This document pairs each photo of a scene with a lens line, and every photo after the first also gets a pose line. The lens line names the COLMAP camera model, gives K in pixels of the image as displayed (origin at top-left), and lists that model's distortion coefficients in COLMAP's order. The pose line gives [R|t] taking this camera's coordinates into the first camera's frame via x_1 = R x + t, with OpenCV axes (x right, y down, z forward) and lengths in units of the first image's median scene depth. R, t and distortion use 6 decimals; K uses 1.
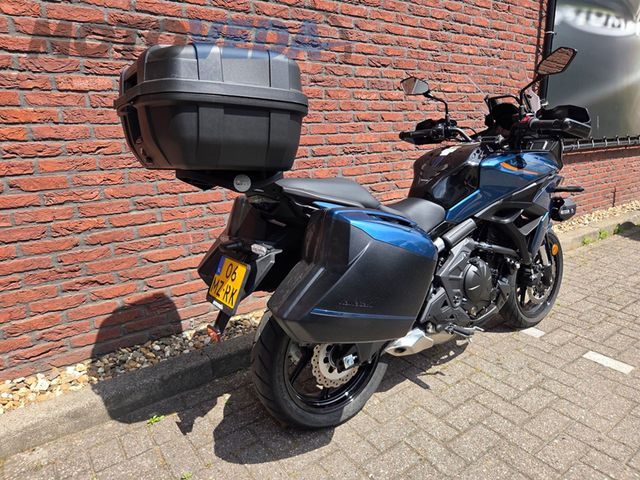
lens RADIAL K [[431.9, 0, 320.3], [0, 431.9, 236.8], [0, 0, 1]] dist [0.062198, -0.050939]
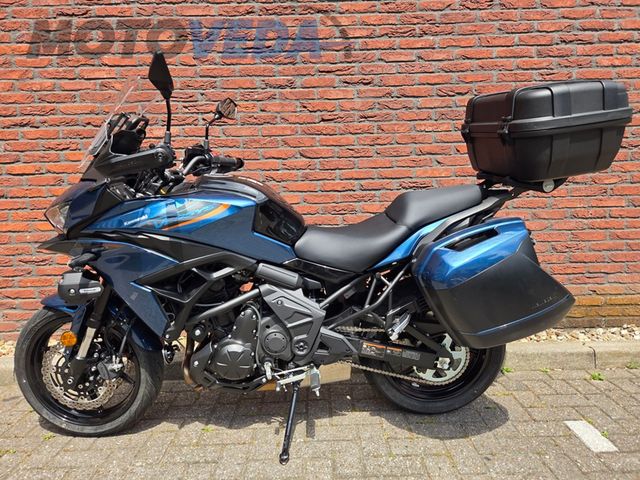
lens RADIAL K [[431.9, 0, 320.5], [0, 431.9, 239.9], [0, 0, 1]] dist [0.062198, -0.050939]
pose [[0.812036, 0.066110, -0.579851, 0.608911], [-0.135132, 0.987861, -0.076614, 0.020510], [0.567748, 0.140570, 0.811112, 0.190619]]
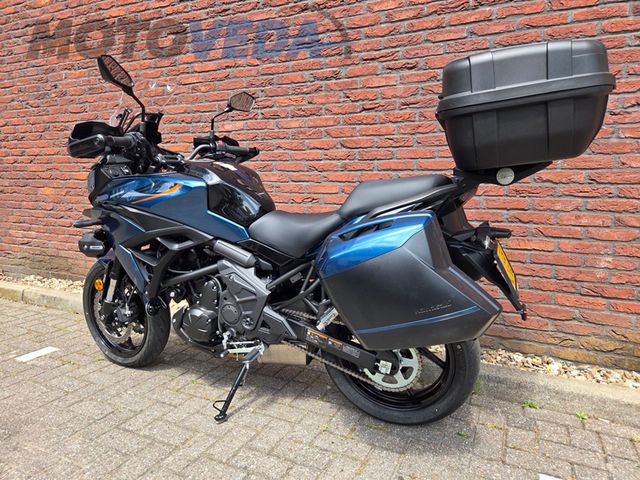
lens RADIAL K [[431.9, 0, 317.1], [0, 431.9, 240.6], [0, 0, 1]] dist [0.062198, -0.050939]
pose [[0.469002, 0.129772, -0.873611, 0.917323], [-0.238971, 0.970896, 0.015930, -0.042391], [0.850253, 0.201296, 0.486364, 0.512640]]
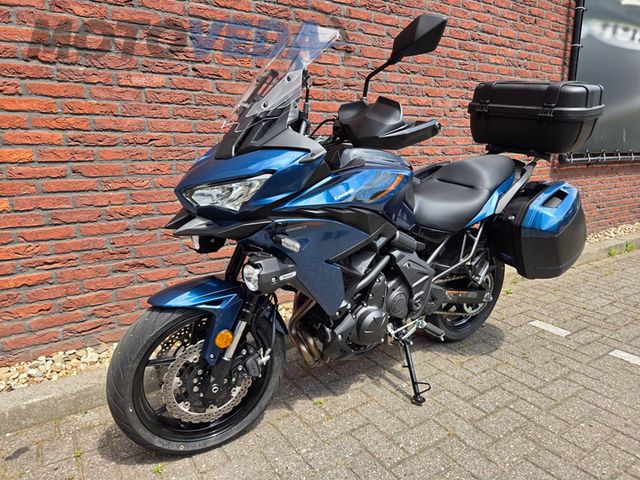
lens RADIAL K [[431.9, 0, 318.1], [0, 431.9, 242.4], [0, 0, 1]] dist [0.062198, -0.050939]
pose [[0.998763, 0.023356, -0.043886, -0.035212], [-0.024722, 0.999218, -0.030844, 0.067873], [0.043131, 0.031890, 0.998560, -0.051191]]
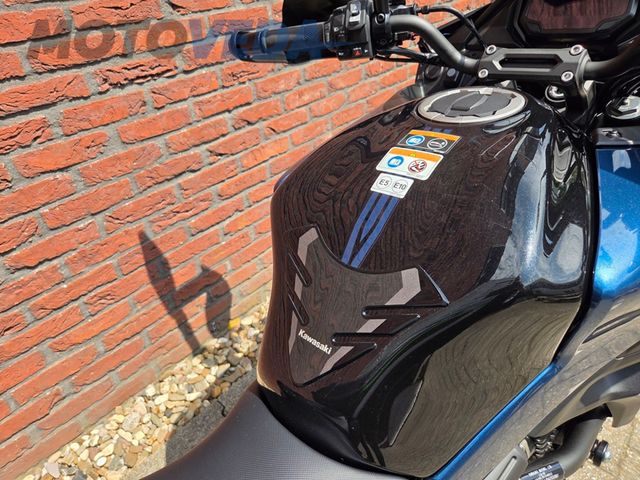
lens RADIAL K [[431.9, 0, 317.6], [0, 431.9, 237.4], [0, 0, 1]] dist [0.062198, -0.050939]
pose [[0.976041, -0.160605, 0.146797, 0.199894], [0.106225, 0.940520, 0.322704, -0.226307], [-0.189893, -0.299379, 0.935047, 0.746056]]
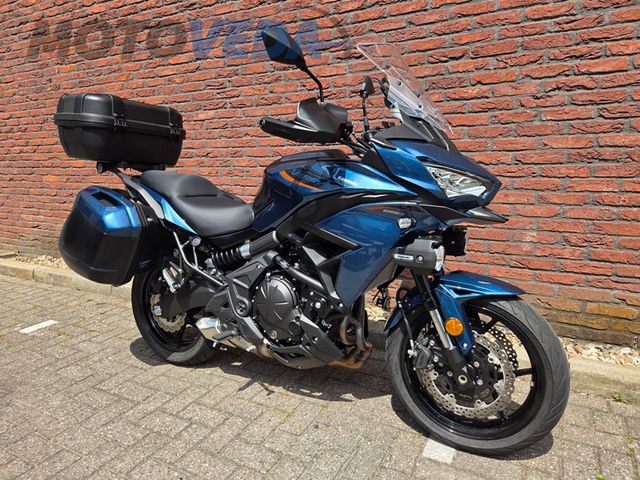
lens RADIAL K [[431.9, 0, 319.2], [0, 431.9, 237.5], [0, 0, 1]] dist [0.062198, -0.050939]
pose [[0.425090, 0.174021, -0.888265, 1.092514], [-0.211577, 0.973262, 0.089420, -0.118400], [0.880076, 0.149925, 0.450543, 0.618812]]
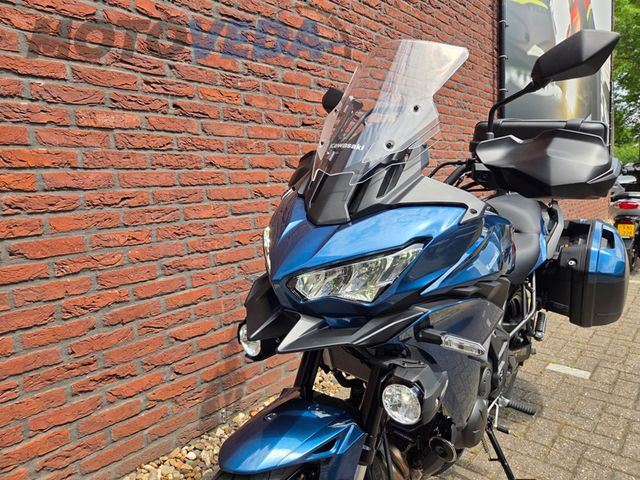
lens RADIAL K [[431.9, 0, 322.3], [0, 431.9, 235.3], [0, 0, 1]] dist [0.062198, -0.050939]
pose [[0.975101, -0.056721, 0.214387, -0.301397], [0.086235, 0.987635, -0.130921, -0.004684], [-0.204310, 0.146149, 0.967935, 0.162580]]
